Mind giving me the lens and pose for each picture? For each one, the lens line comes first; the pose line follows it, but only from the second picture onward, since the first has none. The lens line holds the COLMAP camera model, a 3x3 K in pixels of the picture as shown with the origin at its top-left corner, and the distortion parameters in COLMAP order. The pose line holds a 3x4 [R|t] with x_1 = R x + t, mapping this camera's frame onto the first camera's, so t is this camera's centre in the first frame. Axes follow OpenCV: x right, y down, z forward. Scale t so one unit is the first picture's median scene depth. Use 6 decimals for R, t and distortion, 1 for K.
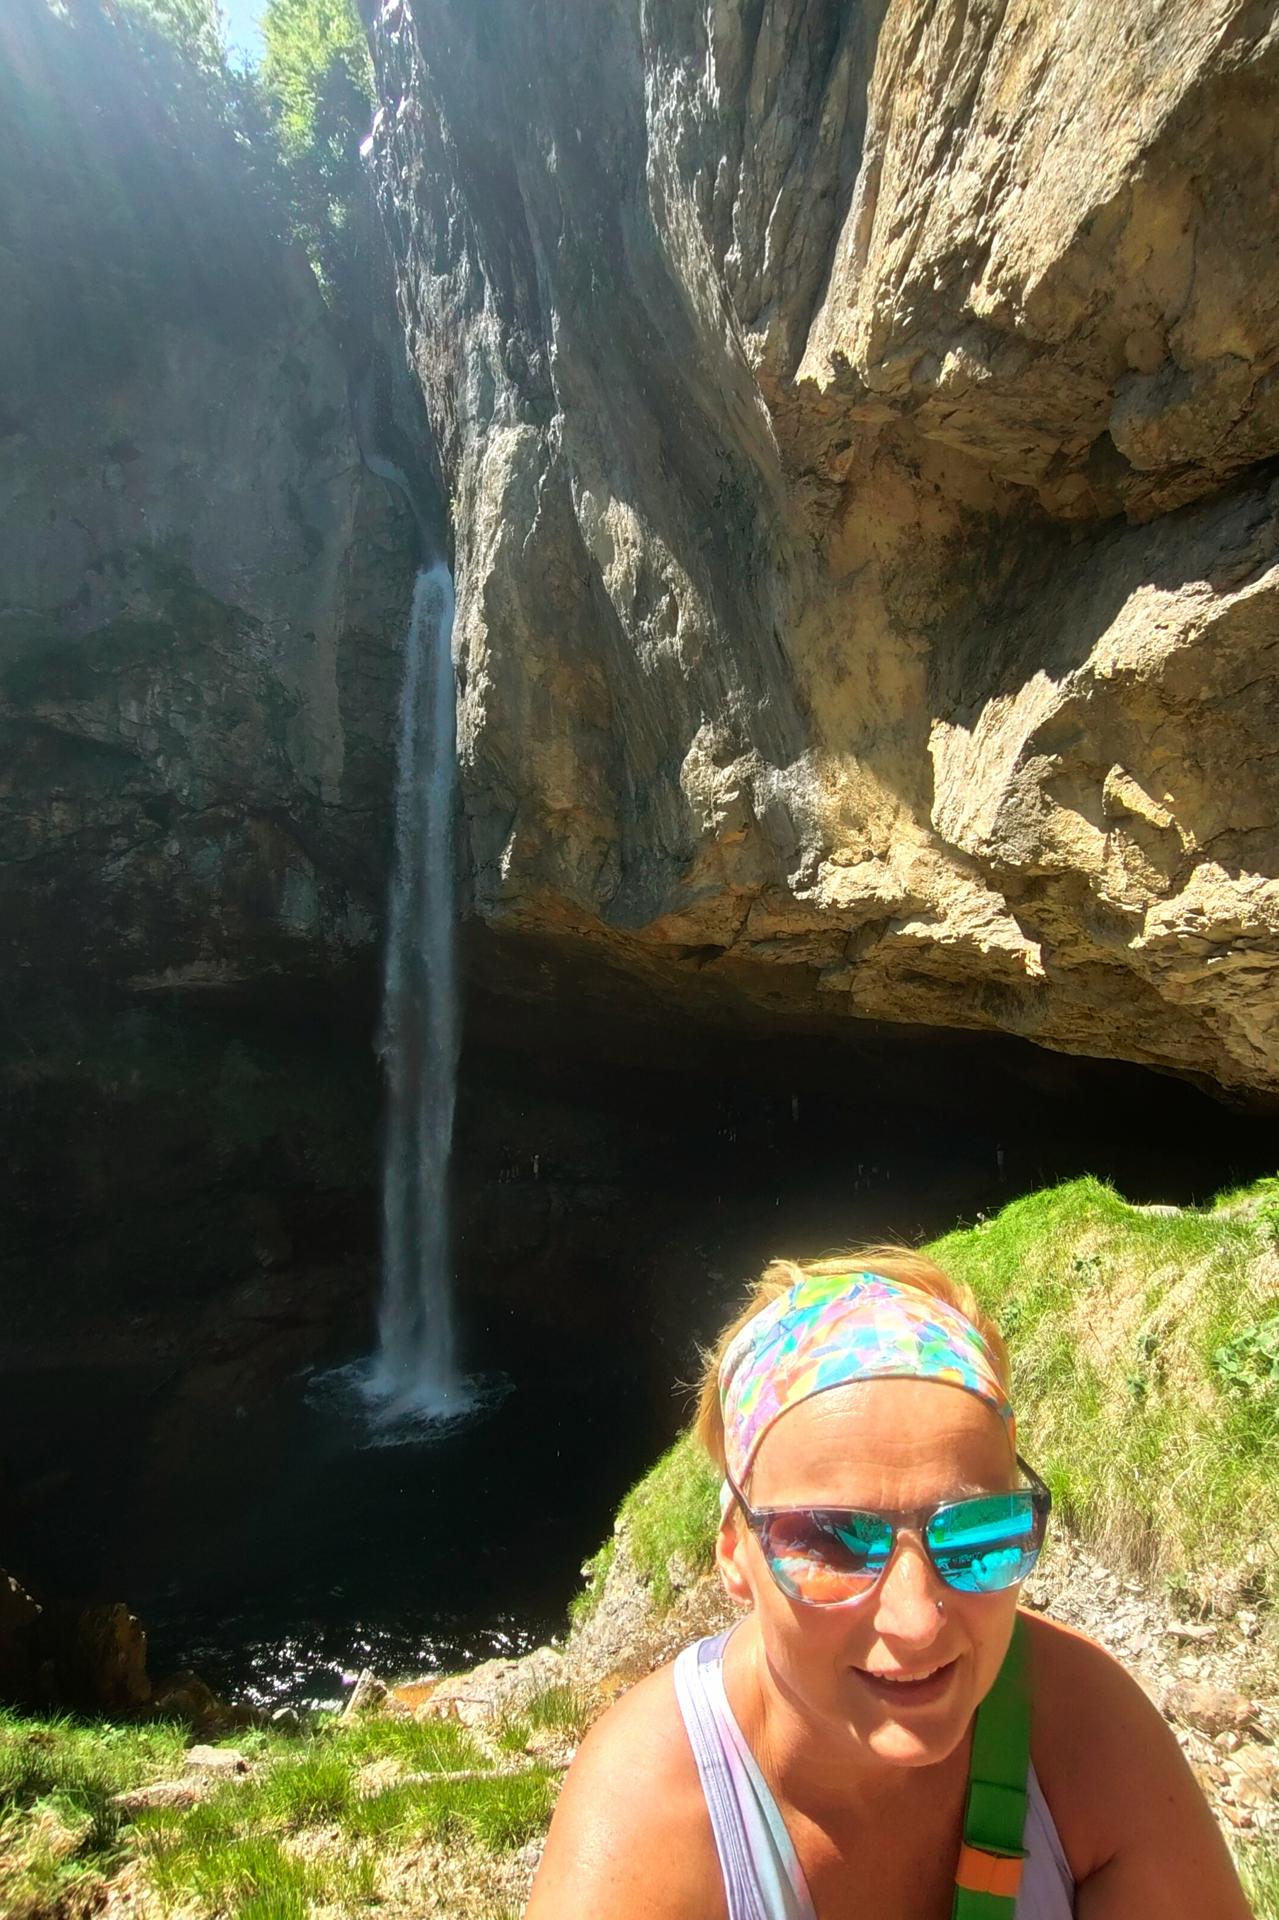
lens RADIAL K [[896.9, 0, 650.7], [0, 896.9, 990.2], [0, 0, 1]] dist [-0.022775, 0.015666]
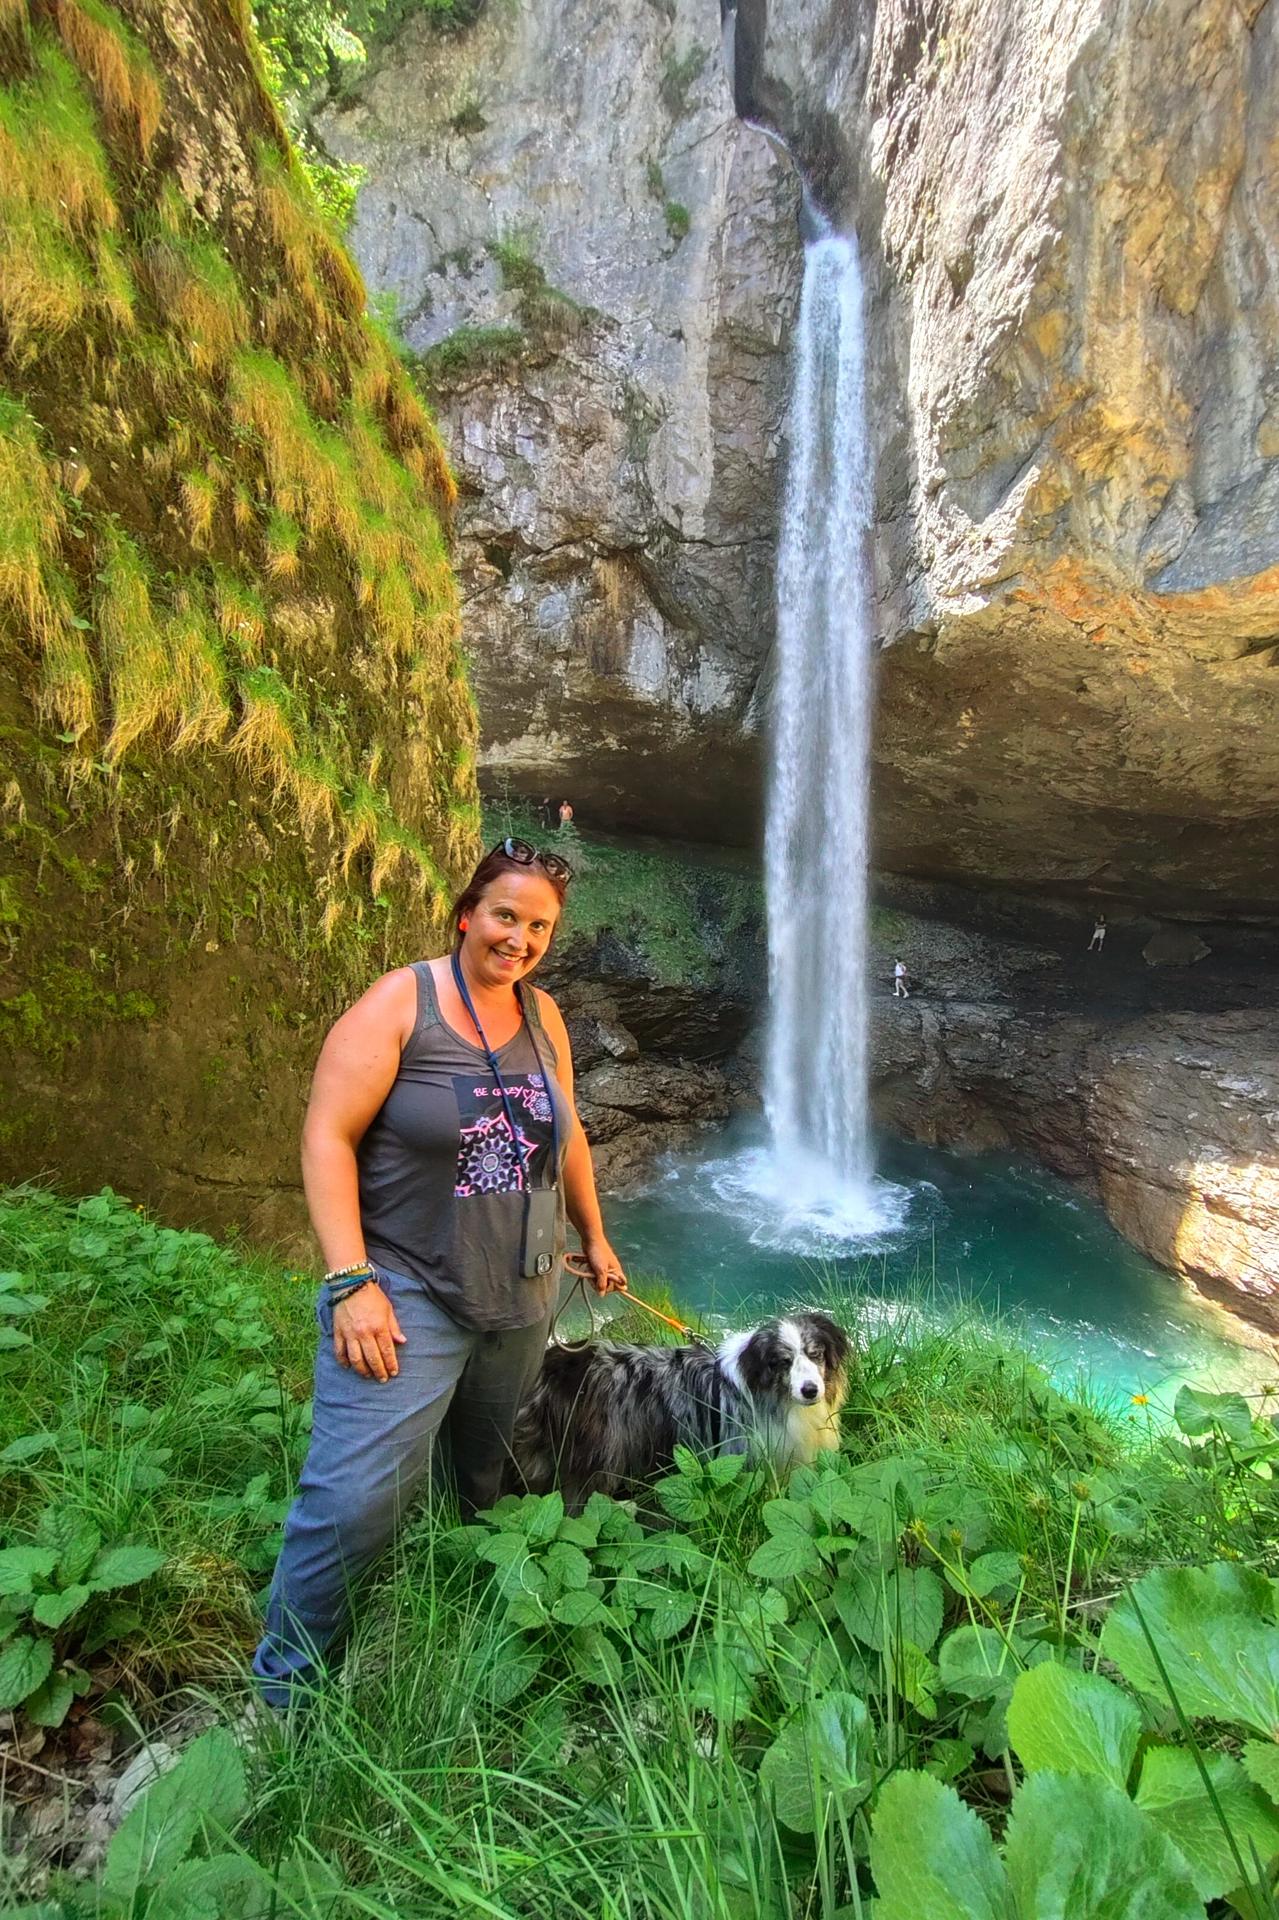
lens RADIAL K [[896.9, 0, 679.8], [0, 896.9, 960.3], [0, 0, 1]] dist [-0.022775, 0.015666]
pose [[0.983374, 0.052672, -0.173784, -0.200421], [-0.036626, 0.994872, 0.094279, 0.116683], [0.177859, -0.086346, 0.980260, 0.118523]]
